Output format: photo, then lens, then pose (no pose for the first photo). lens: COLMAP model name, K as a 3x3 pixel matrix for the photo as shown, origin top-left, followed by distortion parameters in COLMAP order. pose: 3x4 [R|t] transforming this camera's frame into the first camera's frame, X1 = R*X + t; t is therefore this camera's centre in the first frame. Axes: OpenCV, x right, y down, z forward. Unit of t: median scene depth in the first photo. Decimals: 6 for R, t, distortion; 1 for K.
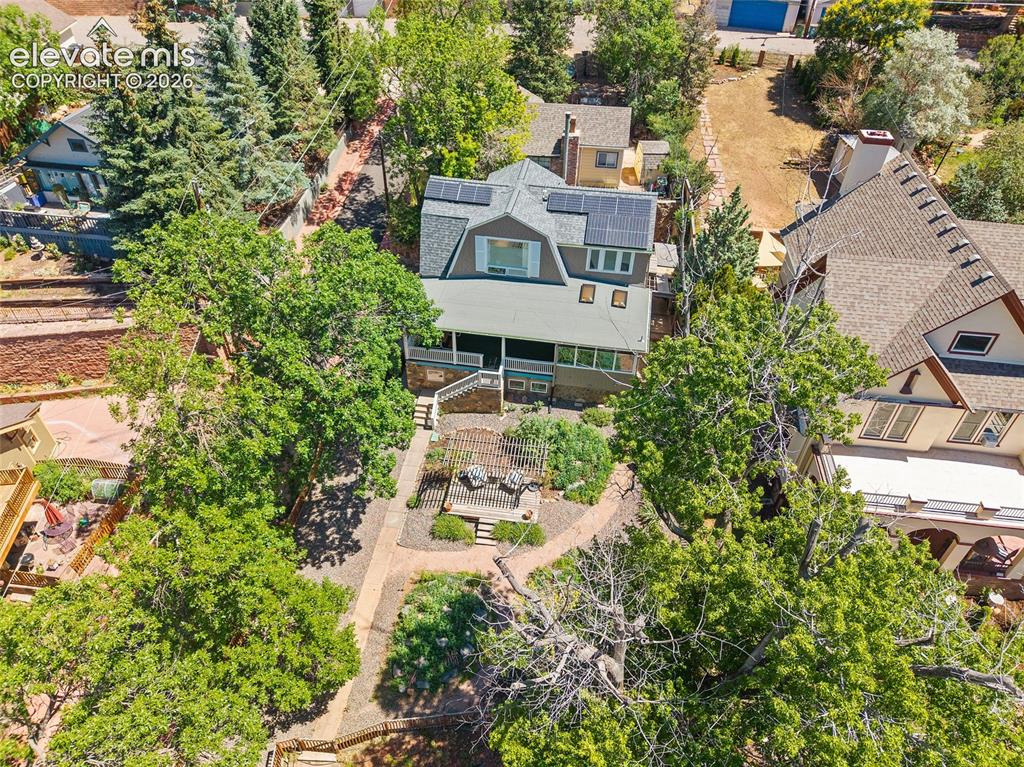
lens RADIAL K [[696.9, 0, 506.7], [0, 696.9, 387.8], [0, 0, 1]] dist [-0.006365, -0.004125]
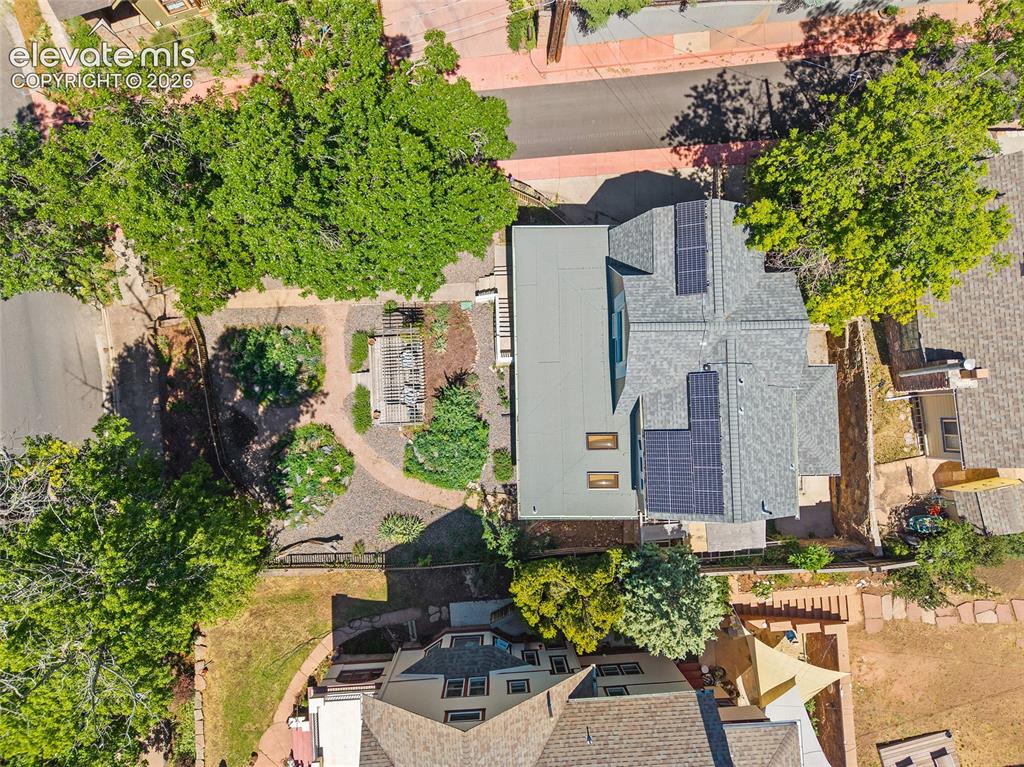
lens RADIAL K [[696.9, 0, 511.7], [0, 696.9, 385.0], [0, 0, 1]] dist [-0.006365, -0.004125]
pose [[0.197373, 0.979159, -0.047862, 0.066960], [-0.670337, 0.170425, 0.722221, -0.657830], [0.715327, -0.110463, 0.690004, 0.351623]]
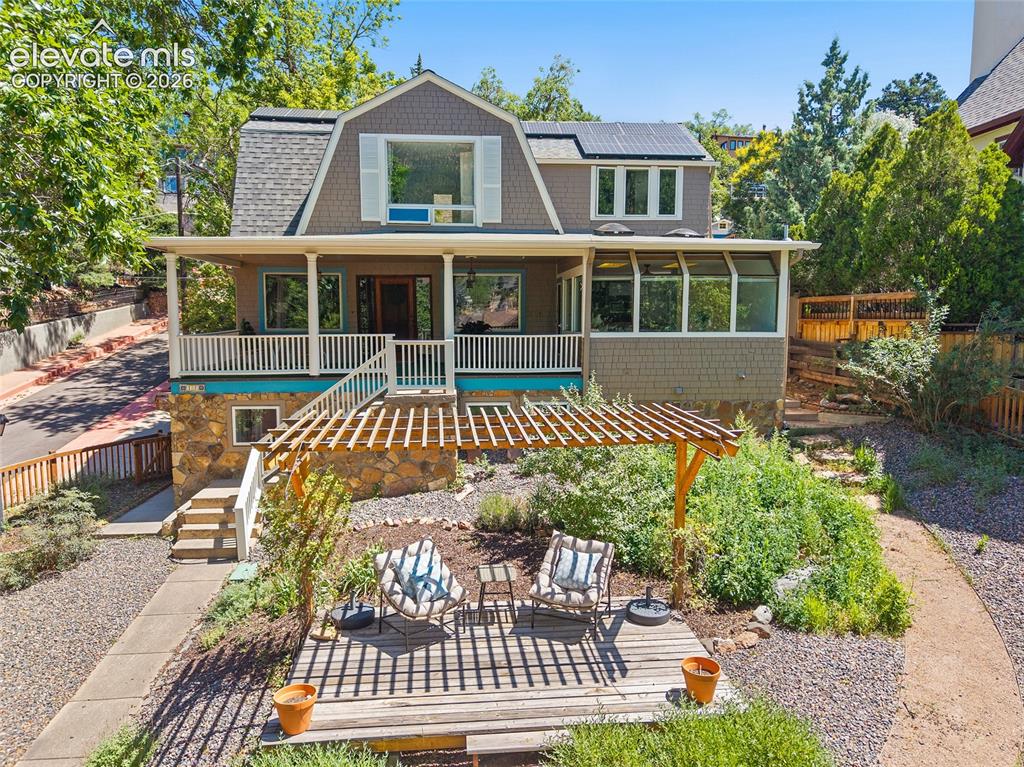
lens RADIAL K [[696.9, 0, 511.1], [0, 696.9, 376.2], [0, 0, 1]] dist [-0.006365, -0.004125]
pose [[0.971131, -0.031490, 0.236460, -0.060646], [0.164735, 0.805459, -0.569296, 0.191748], [-0.172532, 0.591815, 0.787393, 0.698814]]
